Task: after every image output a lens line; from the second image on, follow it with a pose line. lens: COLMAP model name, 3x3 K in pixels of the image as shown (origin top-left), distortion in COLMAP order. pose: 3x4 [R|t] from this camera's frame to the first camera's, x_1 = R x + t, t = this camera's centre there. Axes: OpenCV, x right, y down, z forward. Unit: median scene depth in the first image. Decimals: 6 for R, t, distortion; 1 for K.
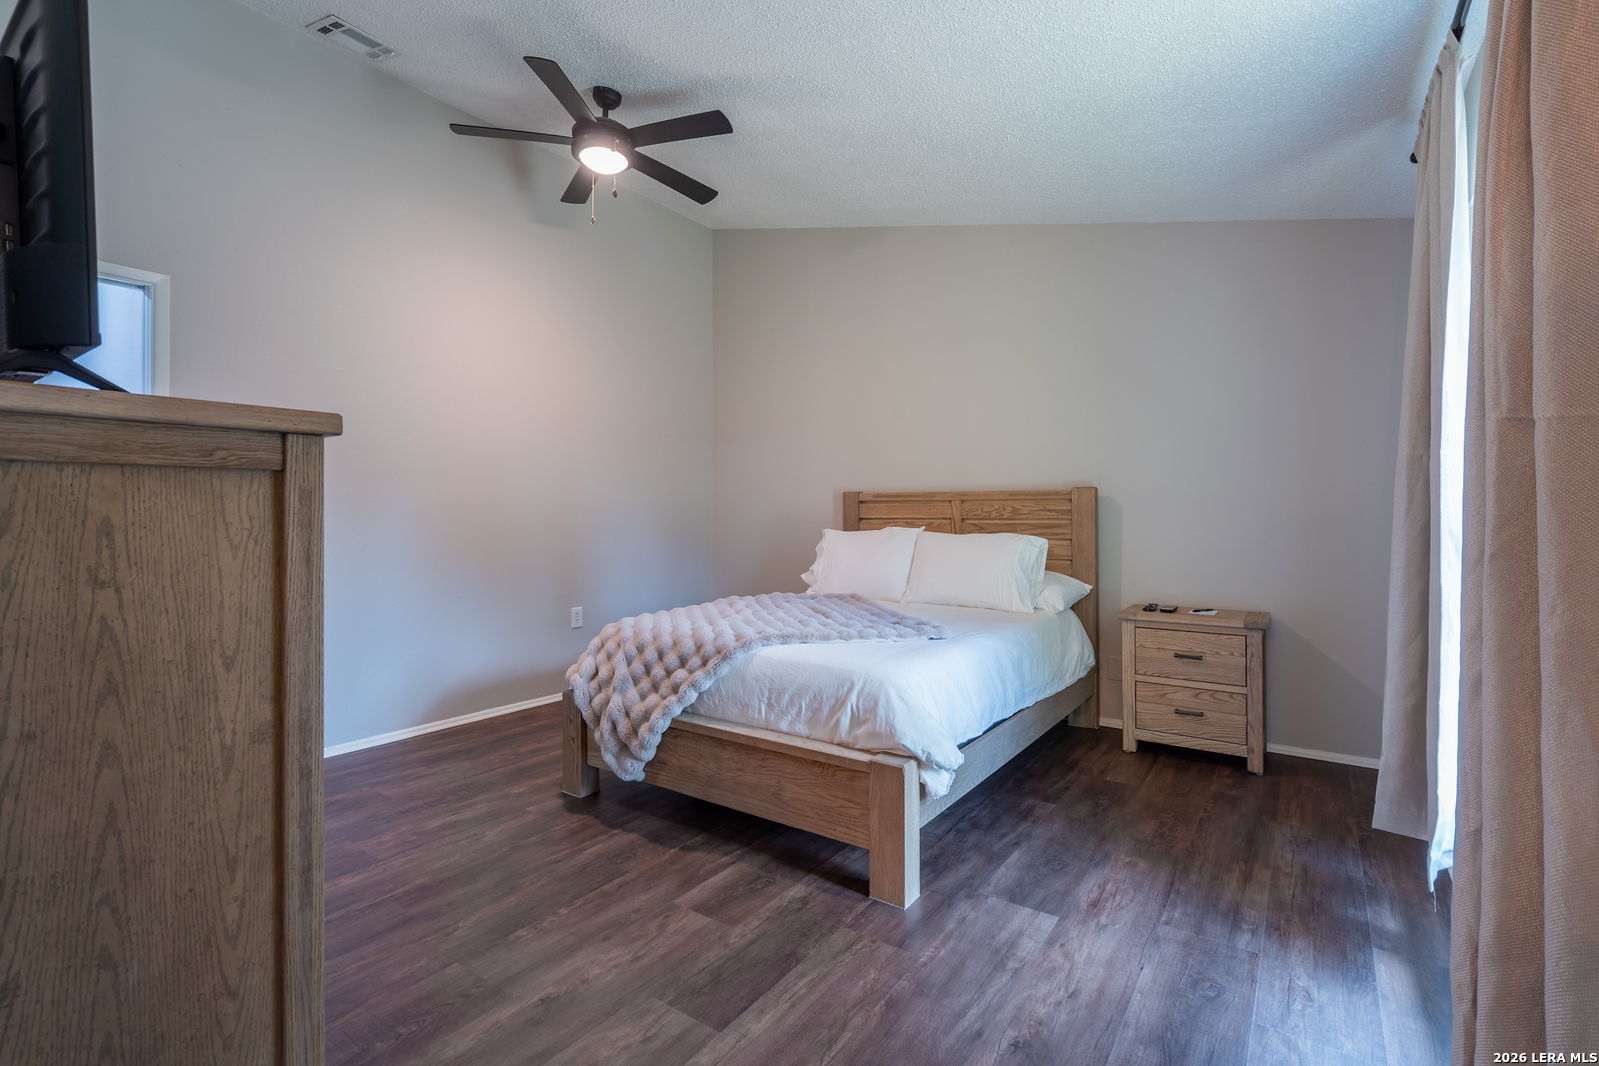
lens RADIAL K [[725.3, 0, 798.1], [0, 725.3, 526.8], [0, 0, 1]] dist [-0.020590, -0.000104]
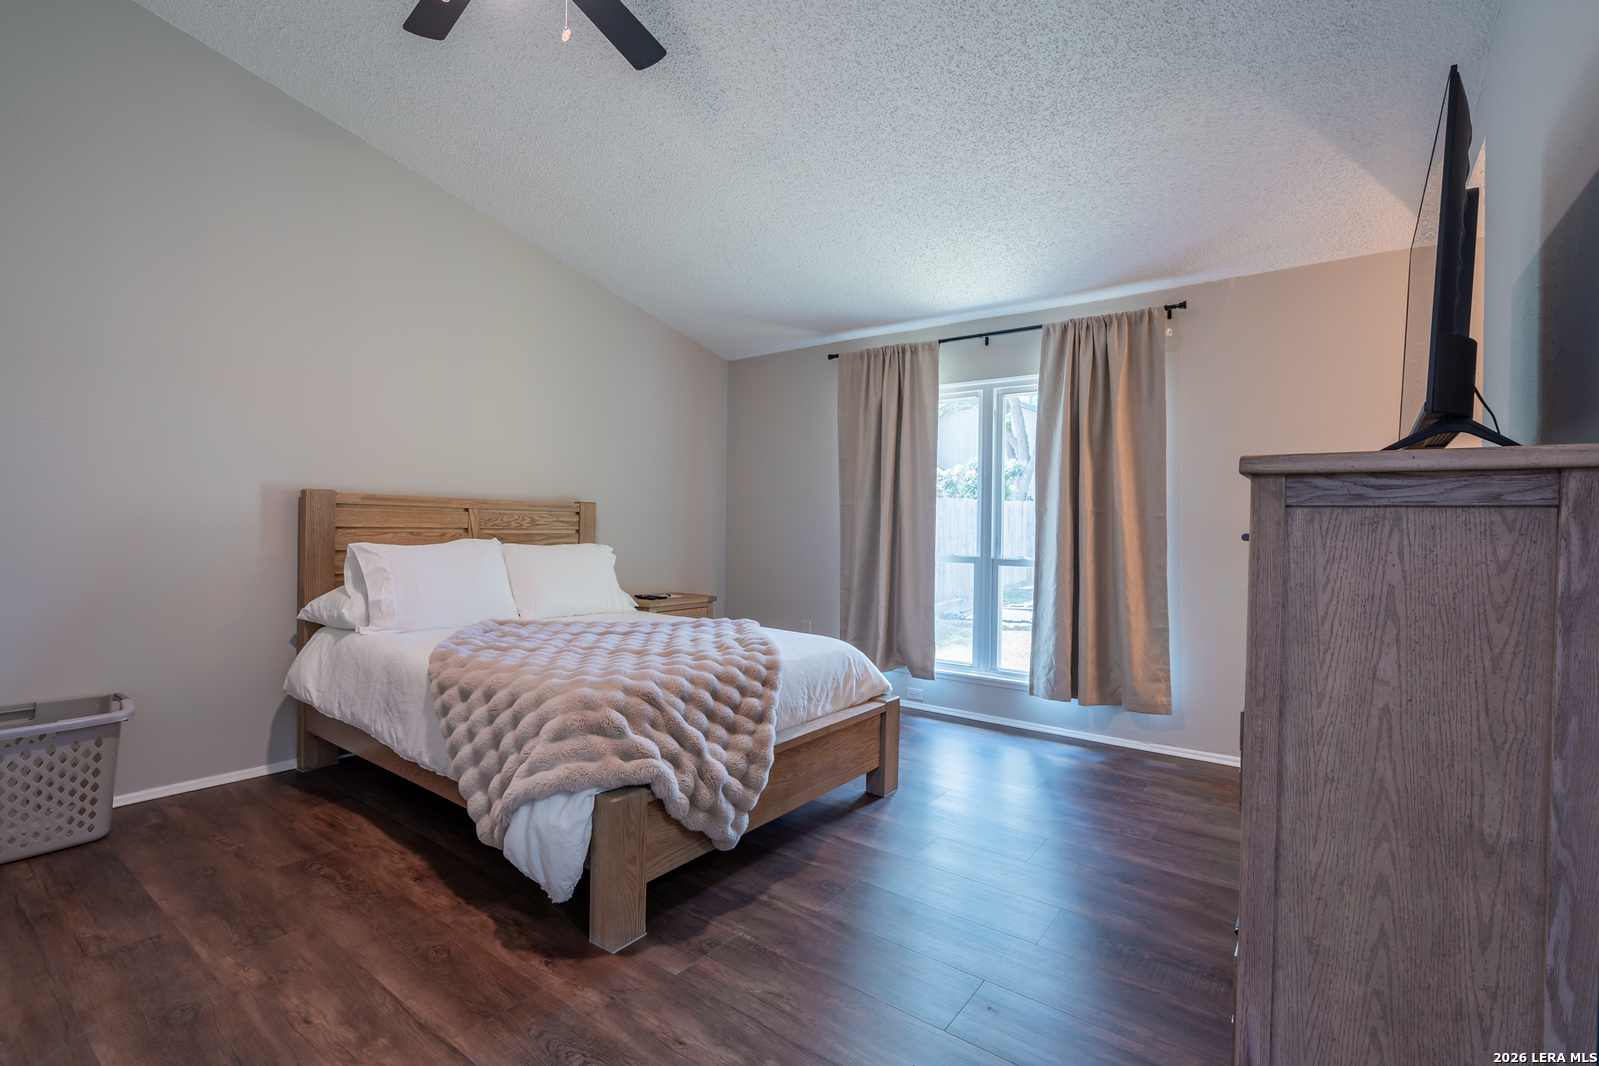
lens RADIAL K [[725.3, 0, 798.8], [0, 725.3, 532.9], [0, 0, 1]] dist [-0.020590, -0.000104]
pose [[0.022166, -0.007995, 0.999722, -1.106464], [-0.002954, 0.999963, 0.008062, -0.023878], [-0.999750, -0.003132, 0.022141, 0.932293]]
